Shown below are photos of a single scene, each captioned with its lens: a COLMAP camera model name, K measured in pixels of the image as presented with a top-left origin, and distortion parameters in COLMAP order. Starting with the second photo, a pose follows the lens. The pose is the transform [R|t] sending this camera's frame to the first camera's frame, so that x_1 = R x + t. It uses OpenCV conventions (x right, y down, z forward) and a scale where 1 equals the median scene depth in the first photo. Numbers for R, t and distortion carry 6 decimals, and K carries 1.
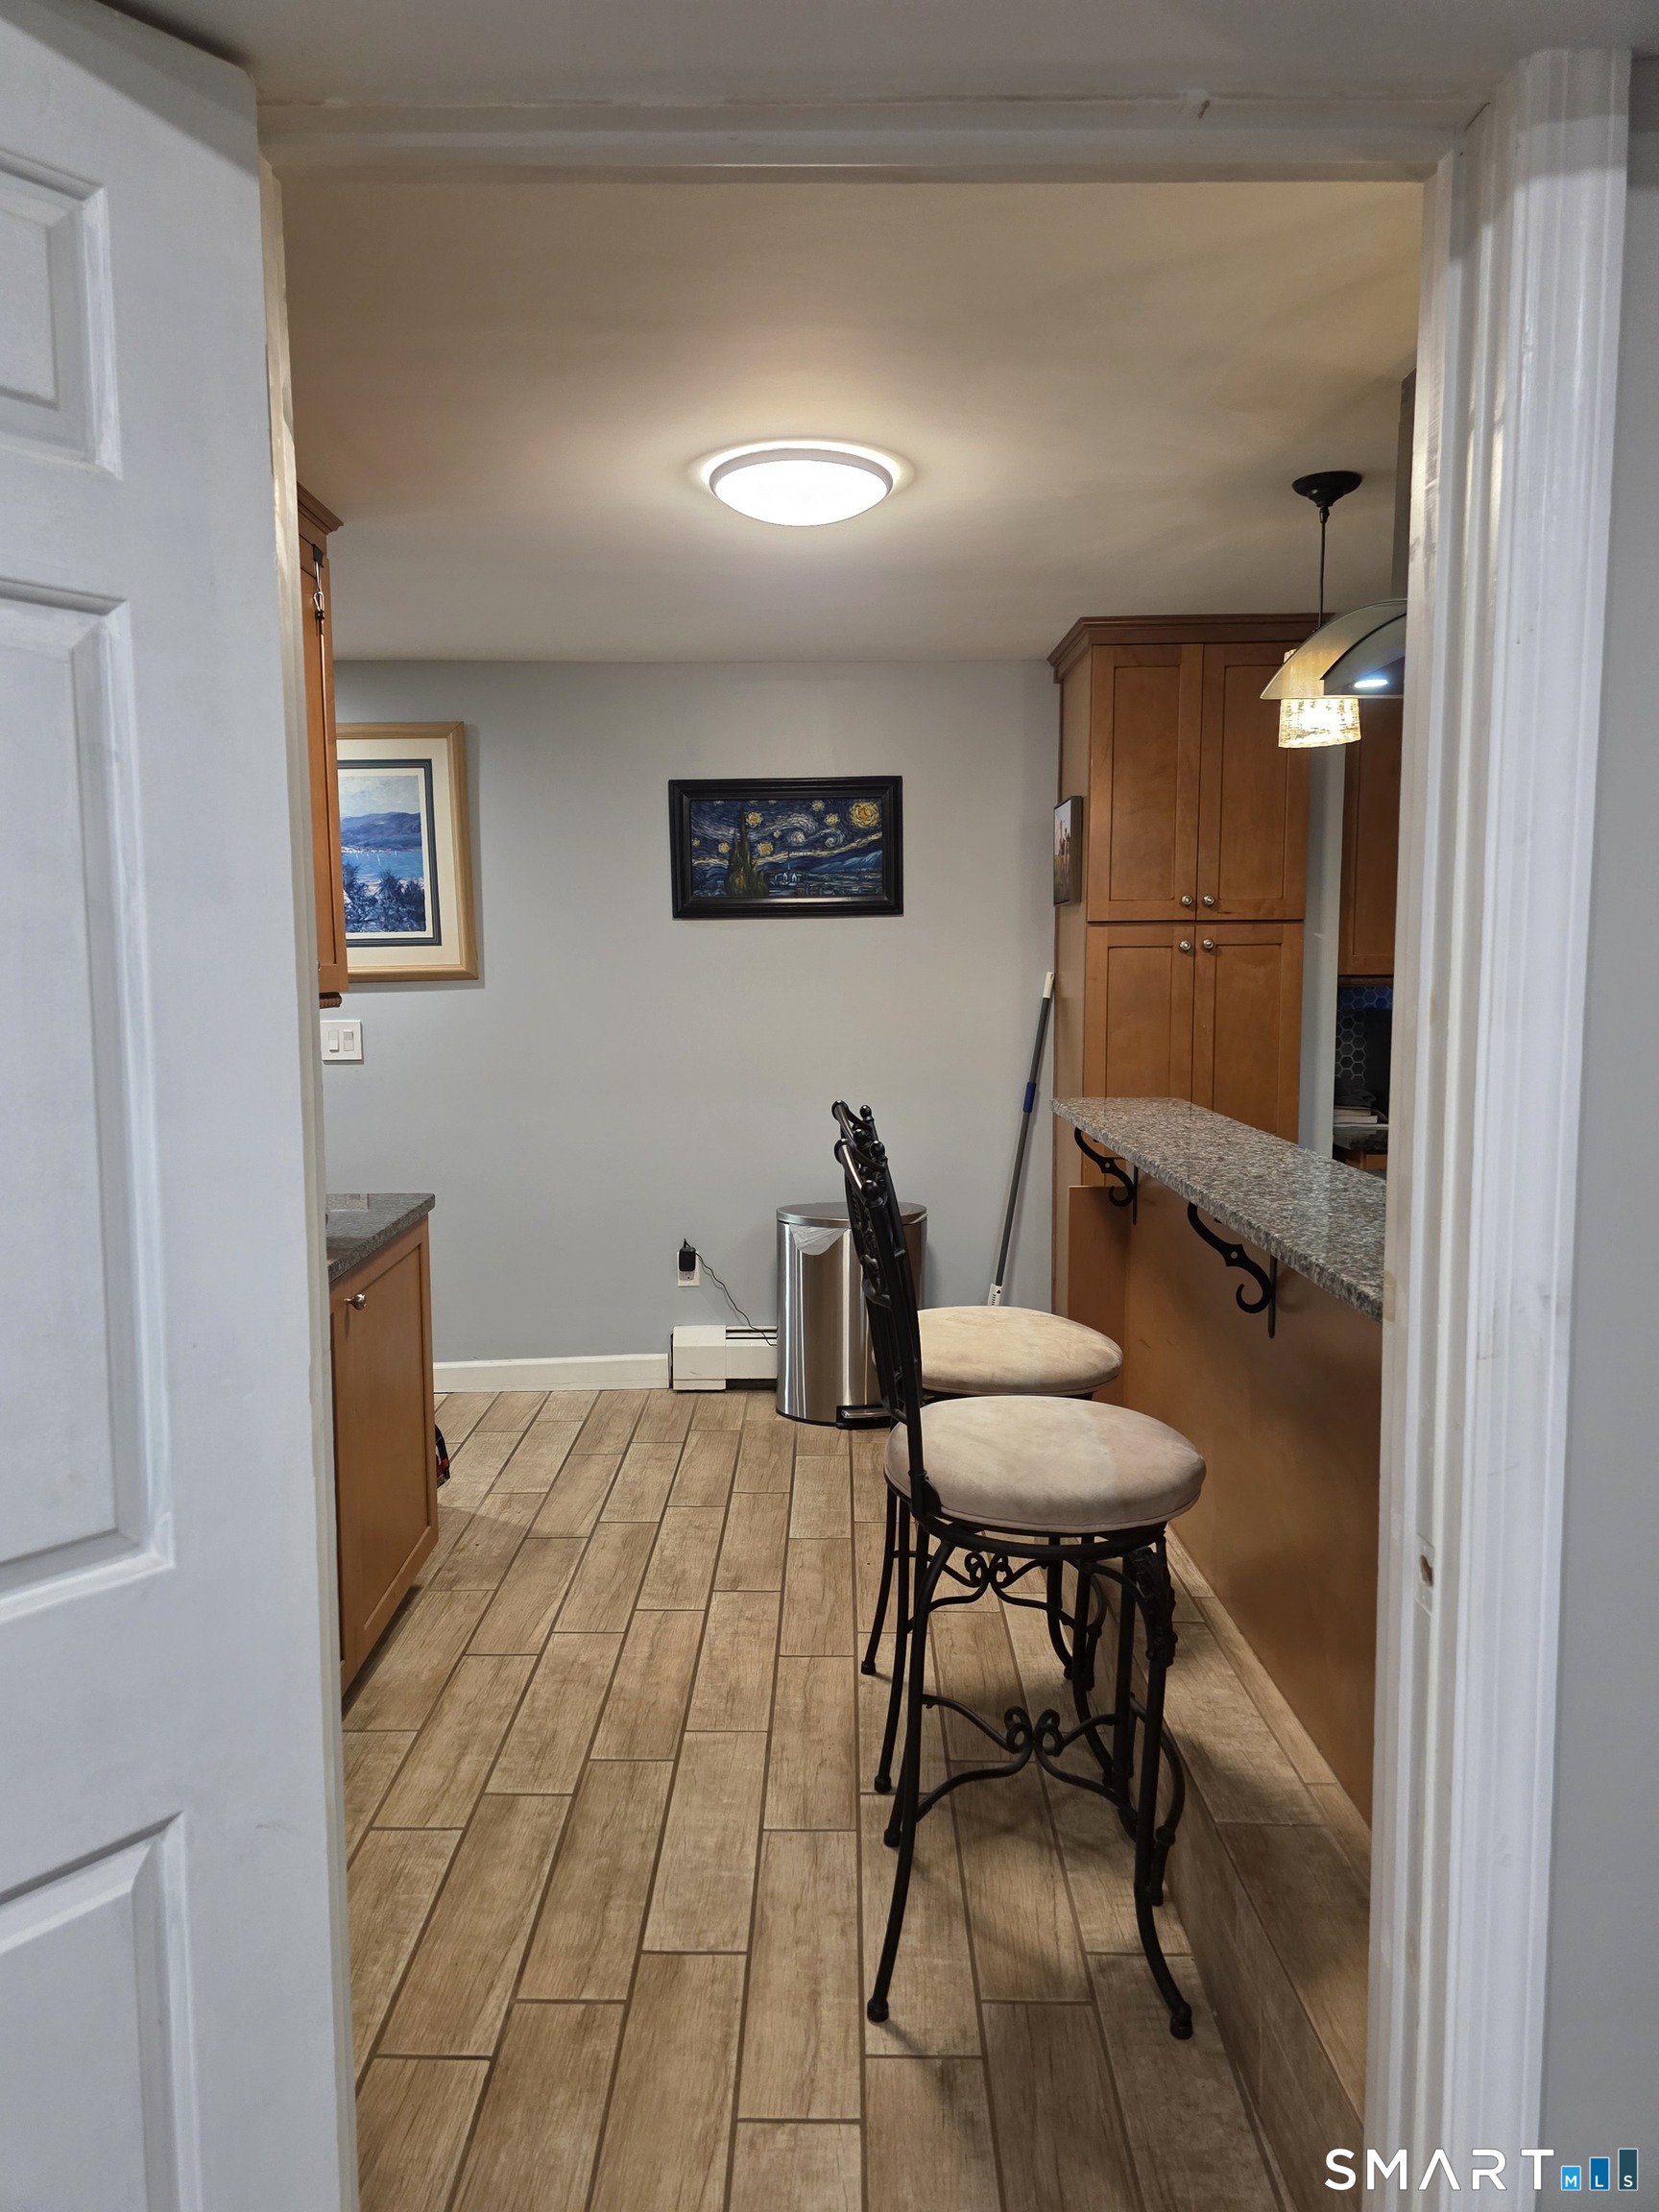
lens RADIAL K [[1478.0, 0, 820.5], [0, 1478.0, 1090.8], [0, 0, 1]] dist [0.074988, -0.062216]
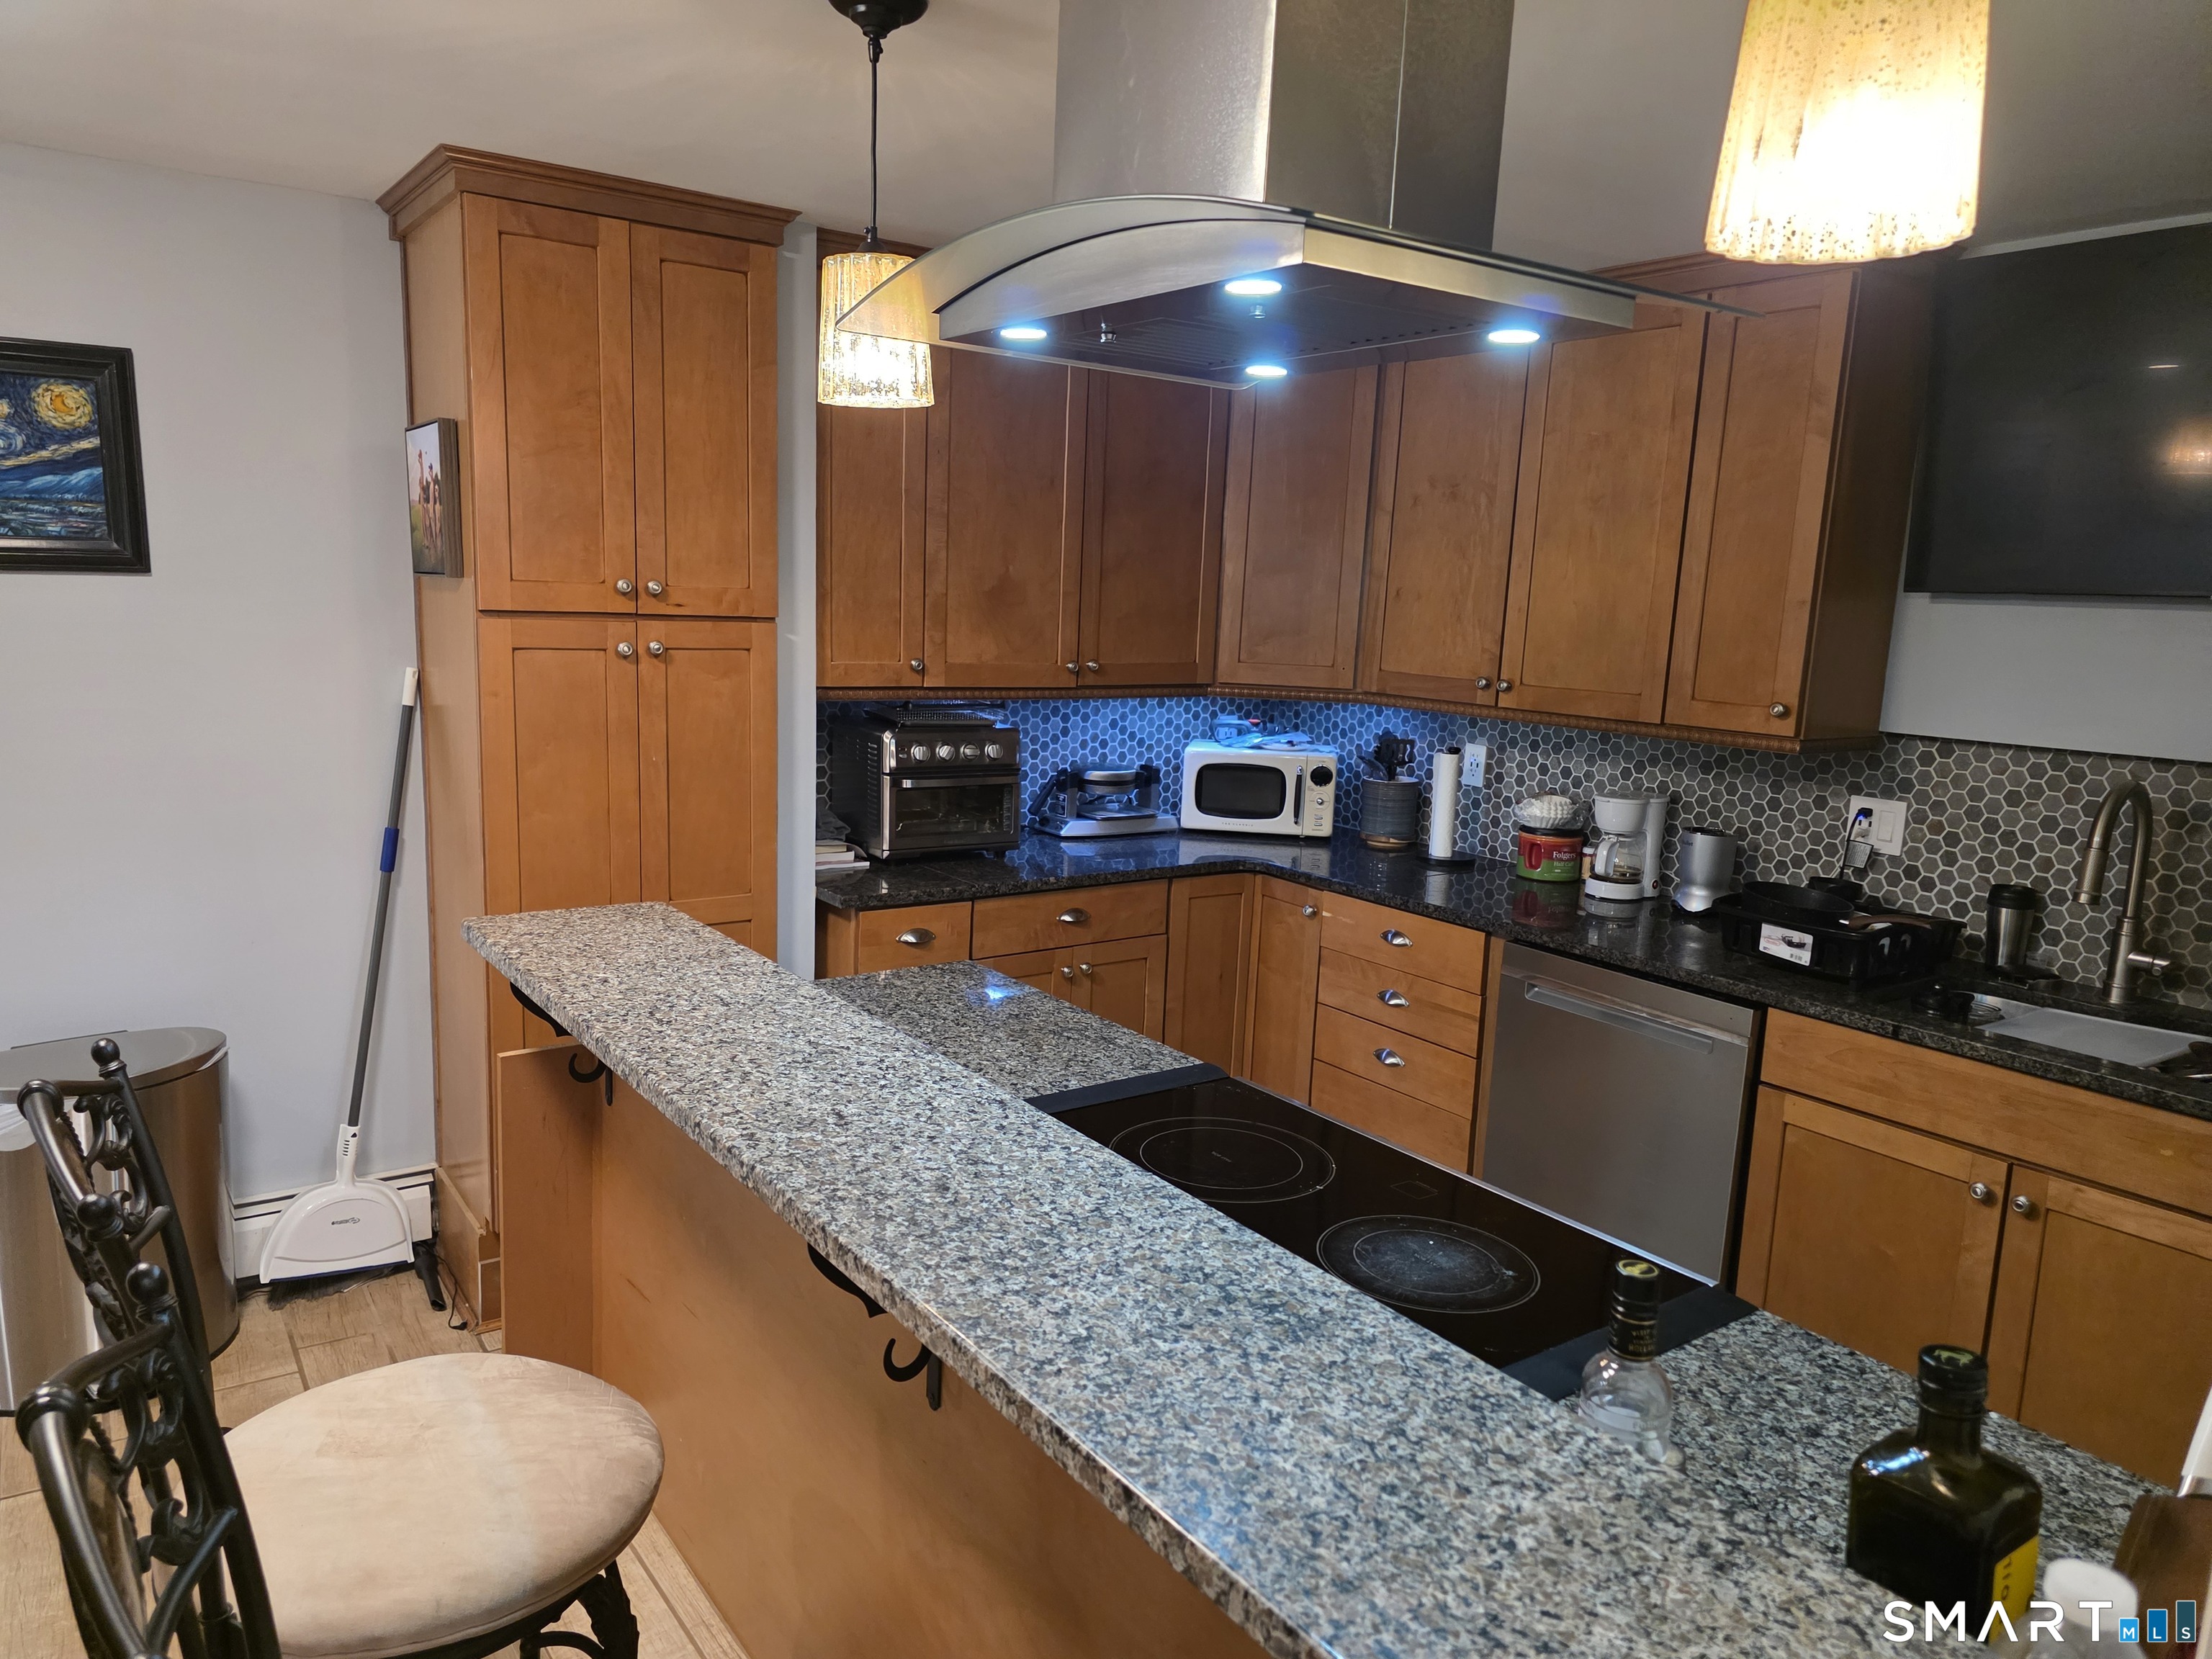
lens RADIAL K [[1478.0, 0, 1098.5], [0, 1478.0, 841.4], [0, 0, 1]] dist [0.074988, -0.062216]
pose [[0.816487, -0.060165, 0.574220, 0.011012], [0.010068, 0.995888, 0.090030, -0.066857], [-0.577276, -0.067727, 0.813736, 0.266402]]
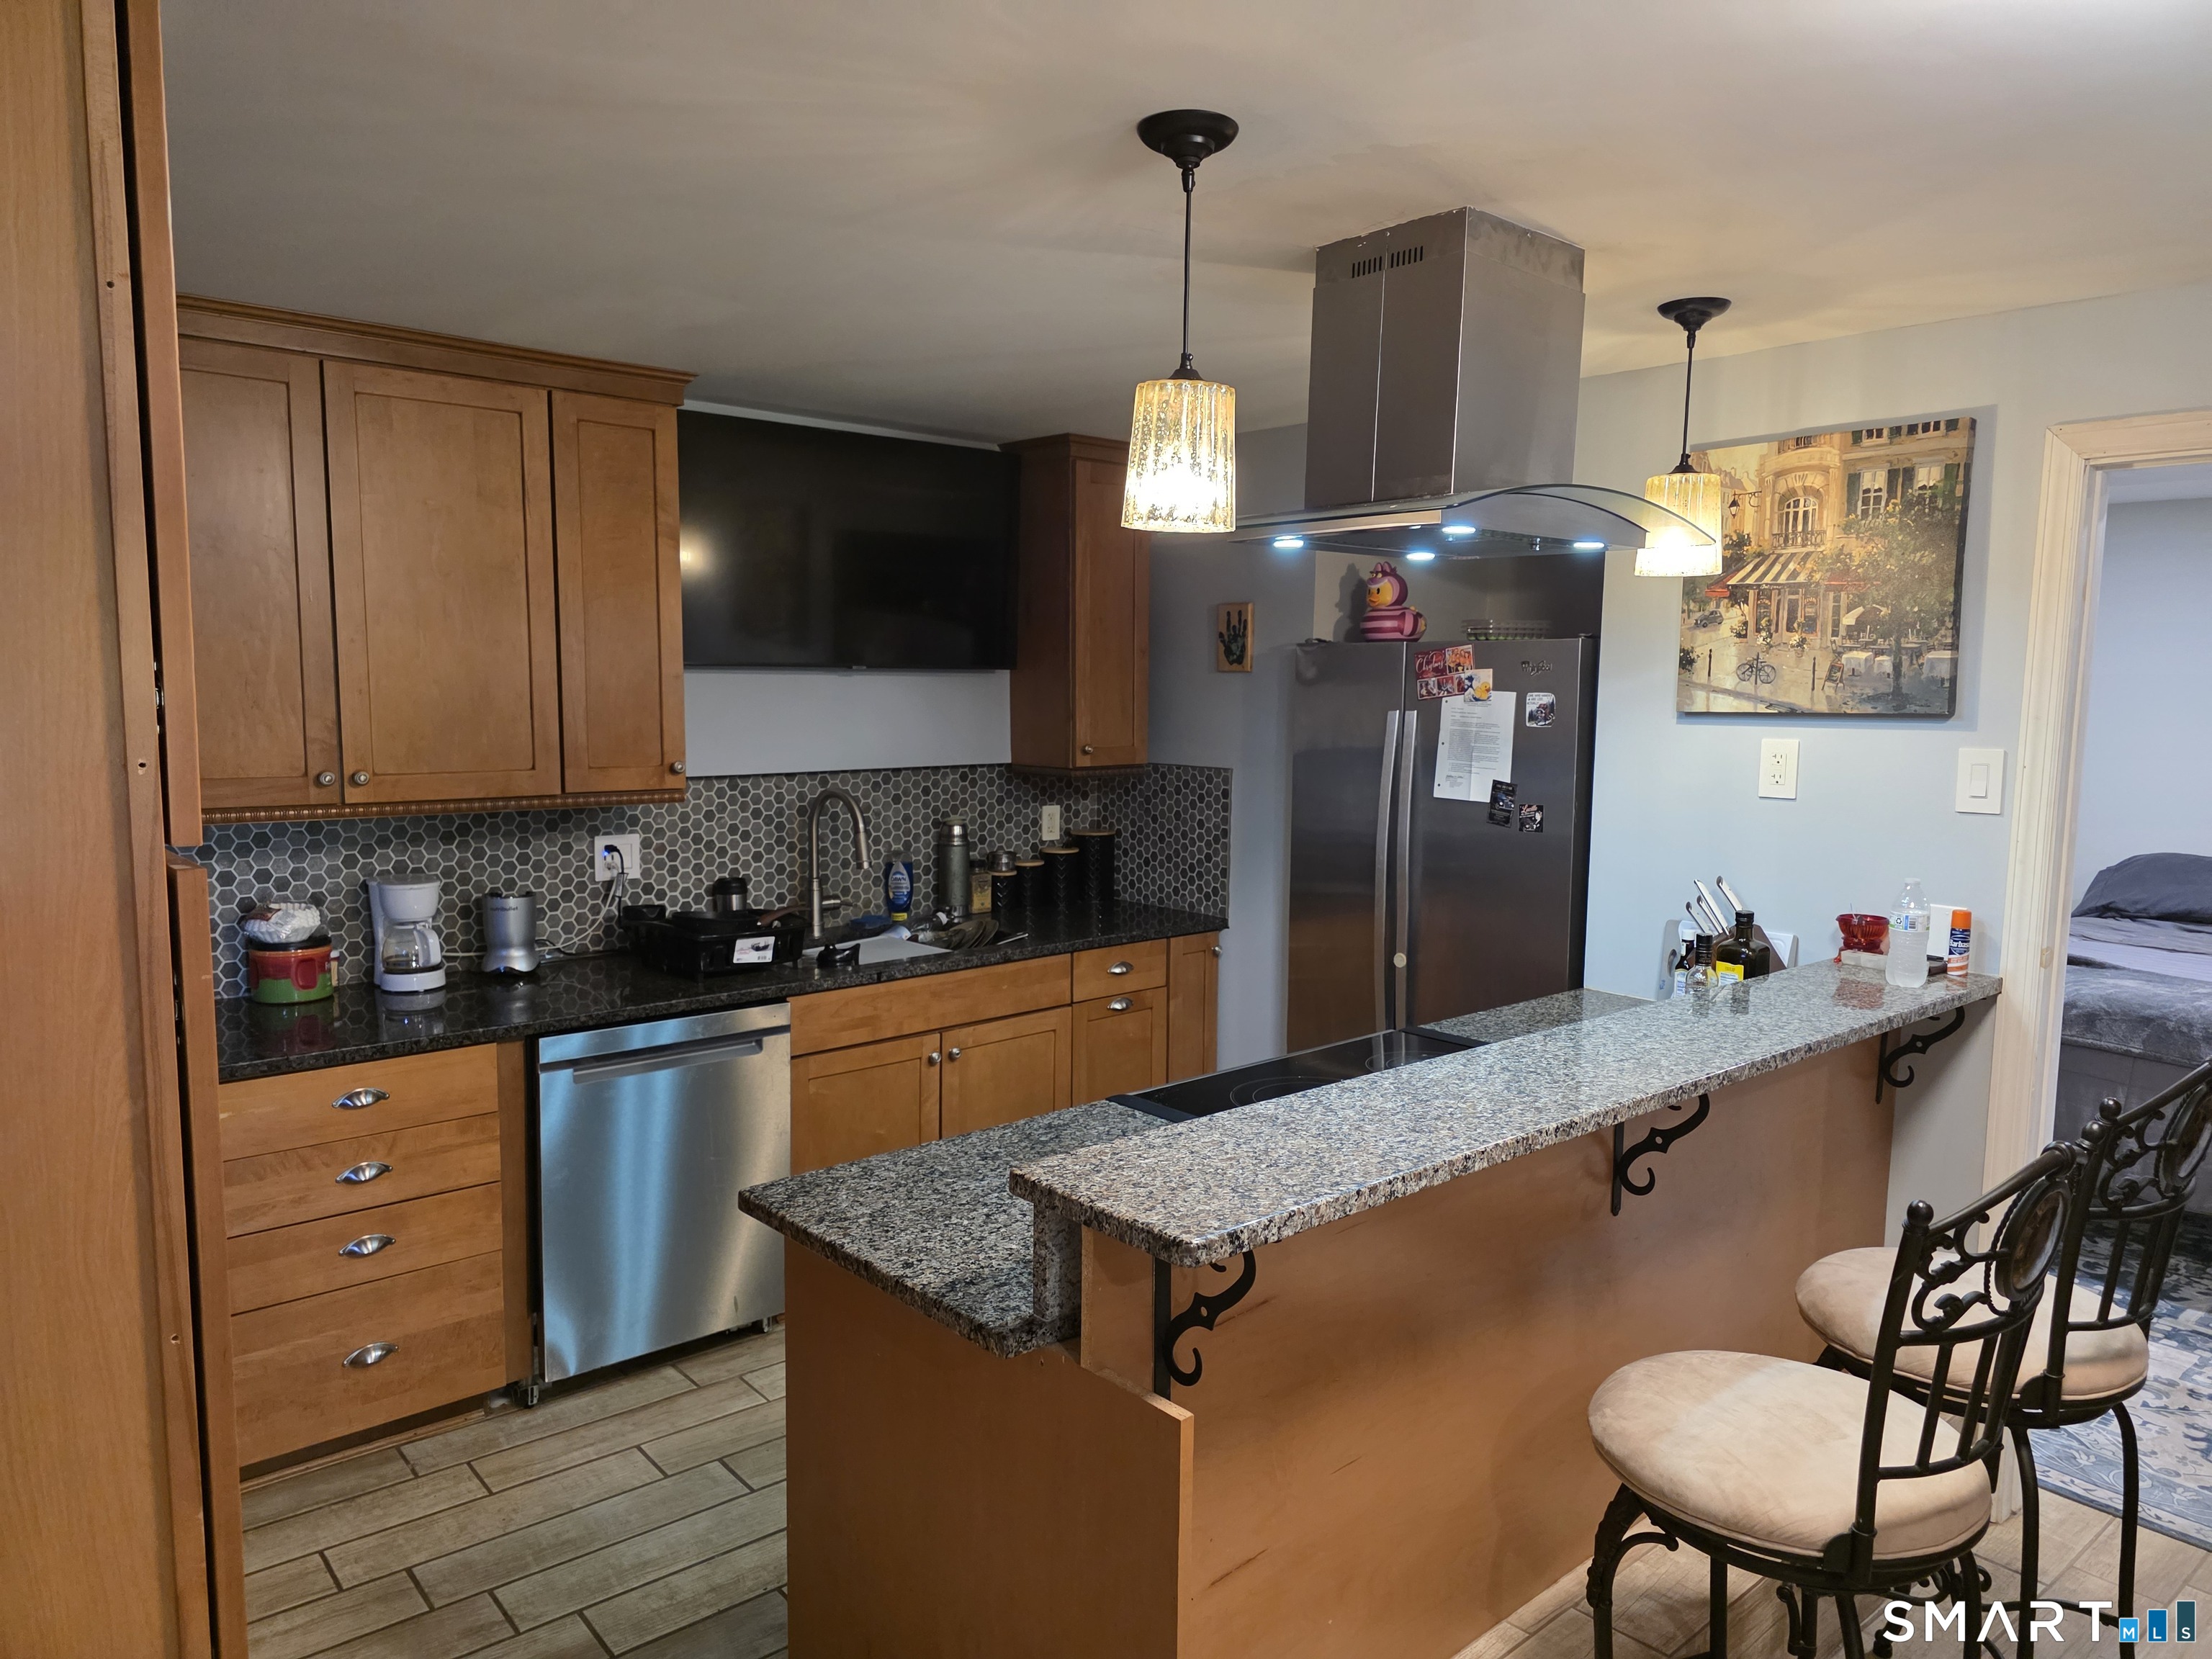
lens RADIAL K [[1478.0, 0, 1122.2], [0, 1478.0, 836.6], [0, 0, 1]] dist [0.074988, -0.062216]
pose [[-0.648914, -0.080337, 0.756609, -0.117371], [0.067091, 0.984495, 0.162076, -0.146117], [-0.757898, 0.155935, -0.633462, 1.051859]]
